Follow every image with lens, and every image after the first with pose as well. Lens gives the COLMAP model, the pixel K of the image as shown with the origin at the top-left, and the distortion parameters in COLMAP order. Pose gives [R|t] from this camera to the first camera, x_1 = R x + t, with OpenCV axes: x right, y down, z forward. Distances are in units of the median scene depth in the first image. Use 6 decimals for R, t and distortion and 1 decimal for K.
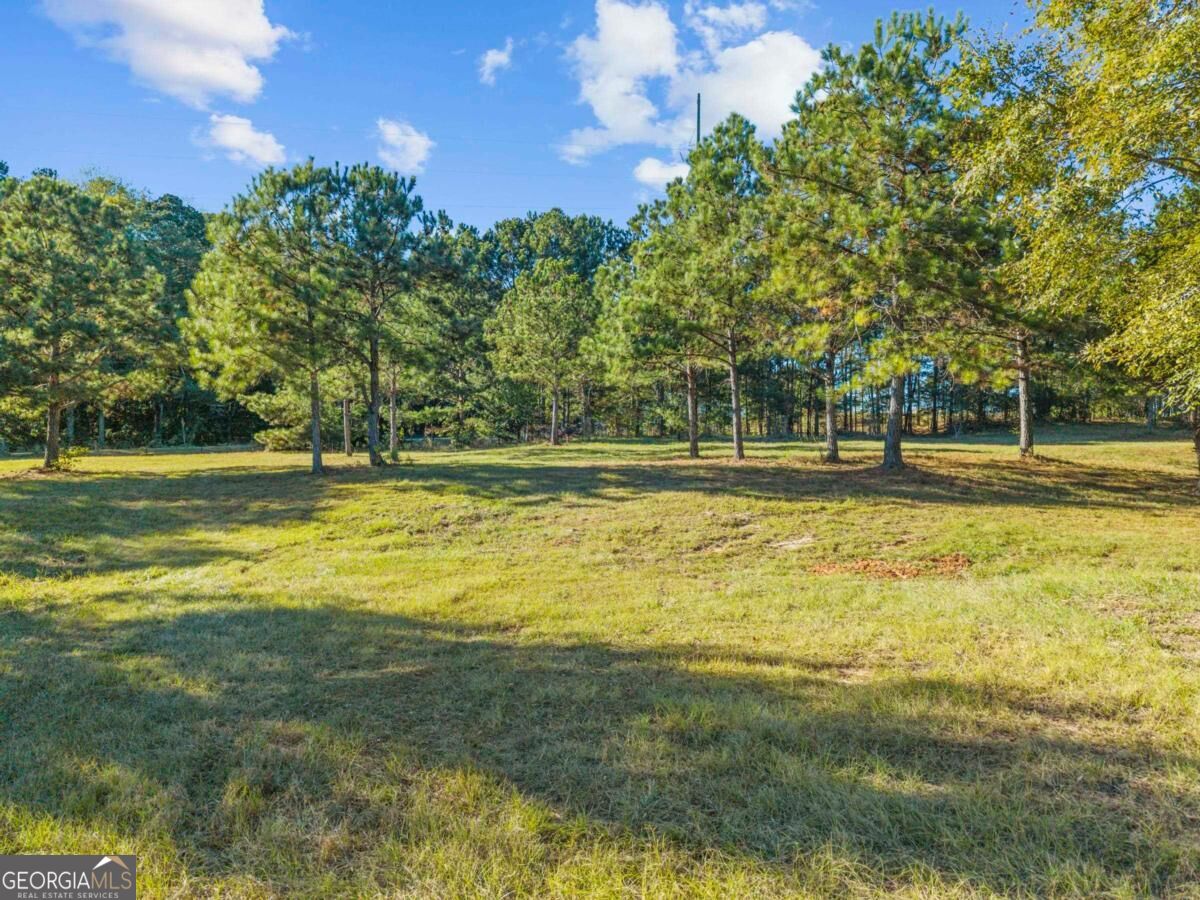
lens RADIAL K [[830.9, 0, 600.0], [0, 830.9, 450.0], [0, 0, 1]] dist [0.103641, -0.063042]
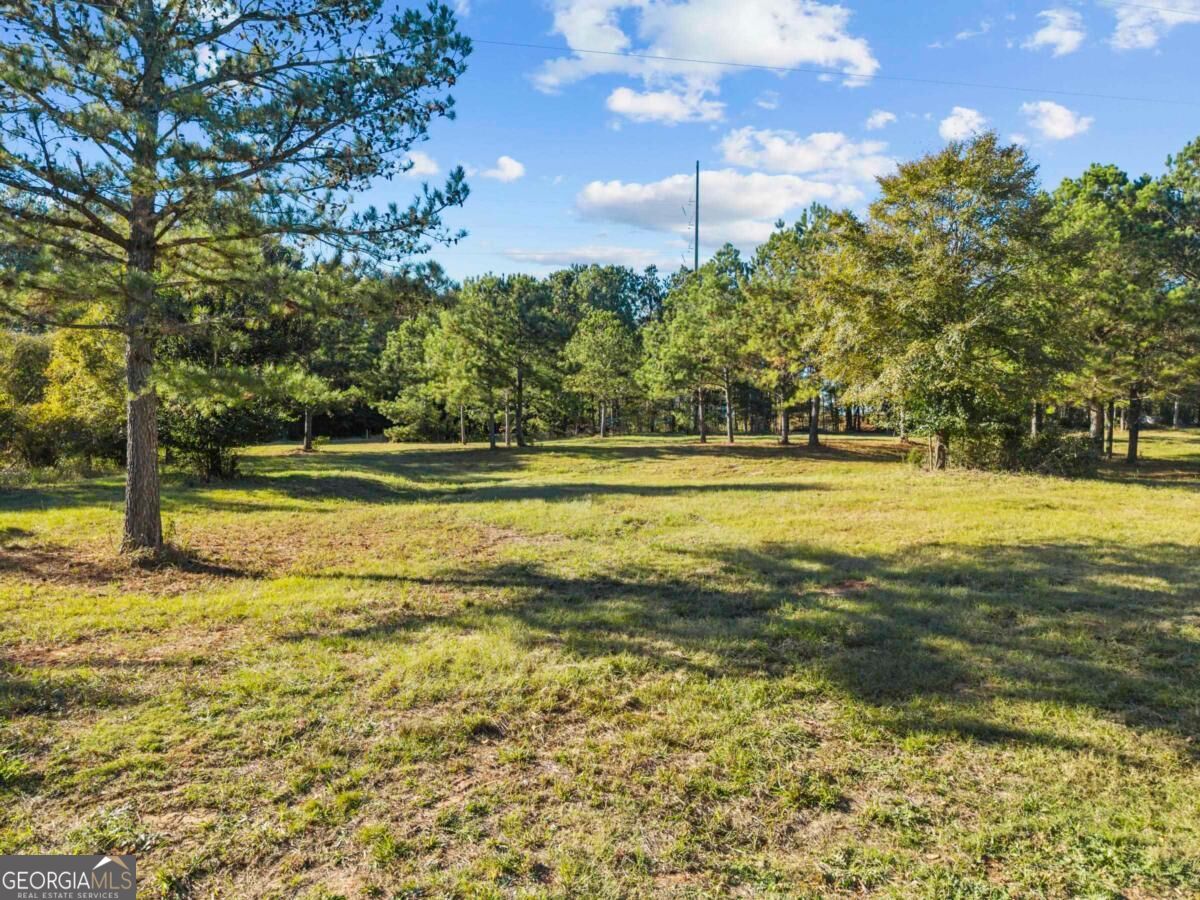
lens RADIAL K [[830.9, 0, 600.0], [0, 830.9, 450.0], [0, 0, 1]] dist [0.103641, -0.063042]
pose [[0.999909, 0.000609, 0.013501, -0.110496], [-0.000621, 0.999999, 0.000869, 0.020755], [-0.013501, -0.000877, 0.999908, -0.626481]]
